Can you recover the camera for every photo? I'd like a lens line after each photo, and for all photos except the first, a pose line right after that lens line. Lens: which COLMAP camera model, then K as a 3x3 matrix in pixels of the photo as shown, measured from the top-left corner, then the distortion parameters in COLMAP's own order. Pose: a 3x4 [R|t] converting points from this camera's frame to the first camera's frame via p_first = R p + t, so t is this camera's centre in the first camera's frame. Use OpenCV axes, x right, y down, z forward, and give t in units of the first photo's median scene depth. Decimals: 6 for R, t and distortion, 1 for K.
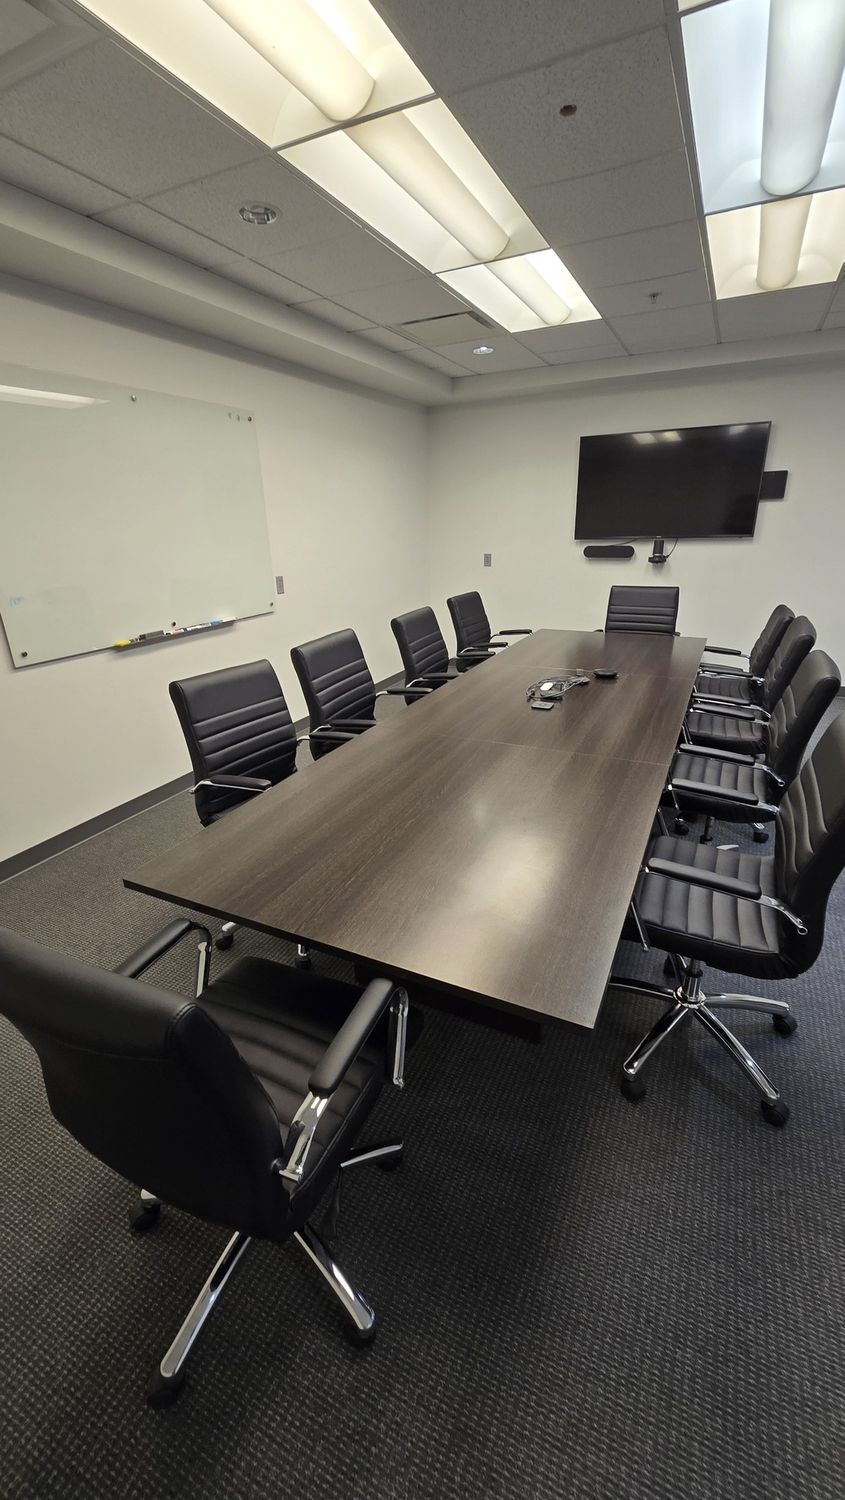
lens RADIAL K [[617.5, 0, 422.5], [0, 617.5, 750.0], [0, 0, 1]] dist [0.000771, 0.000100]
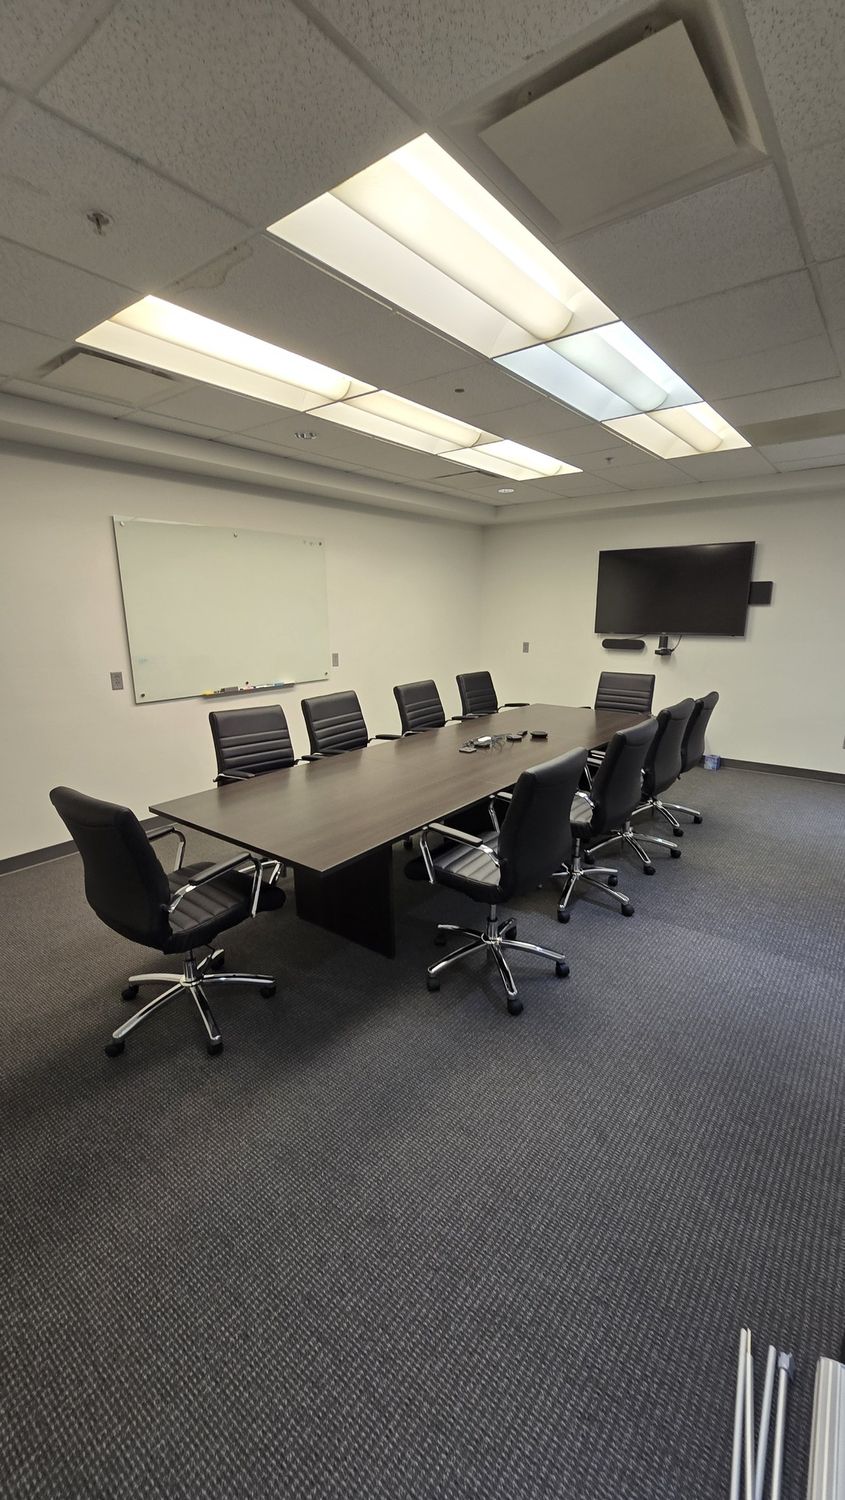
lens RADIAL K [[616.7, 0, 422.5], [0, 616.7, 750.0], [0, 0, 1]] dist [-0.001351, -0.000155]
pose [[0.977435, 0.068689, -0.199757, 0.275216], [-0.093566, 0.988610, -0.117883, 0.074757], [0.189384, 0.133914, 0.972728, -0.269781]]
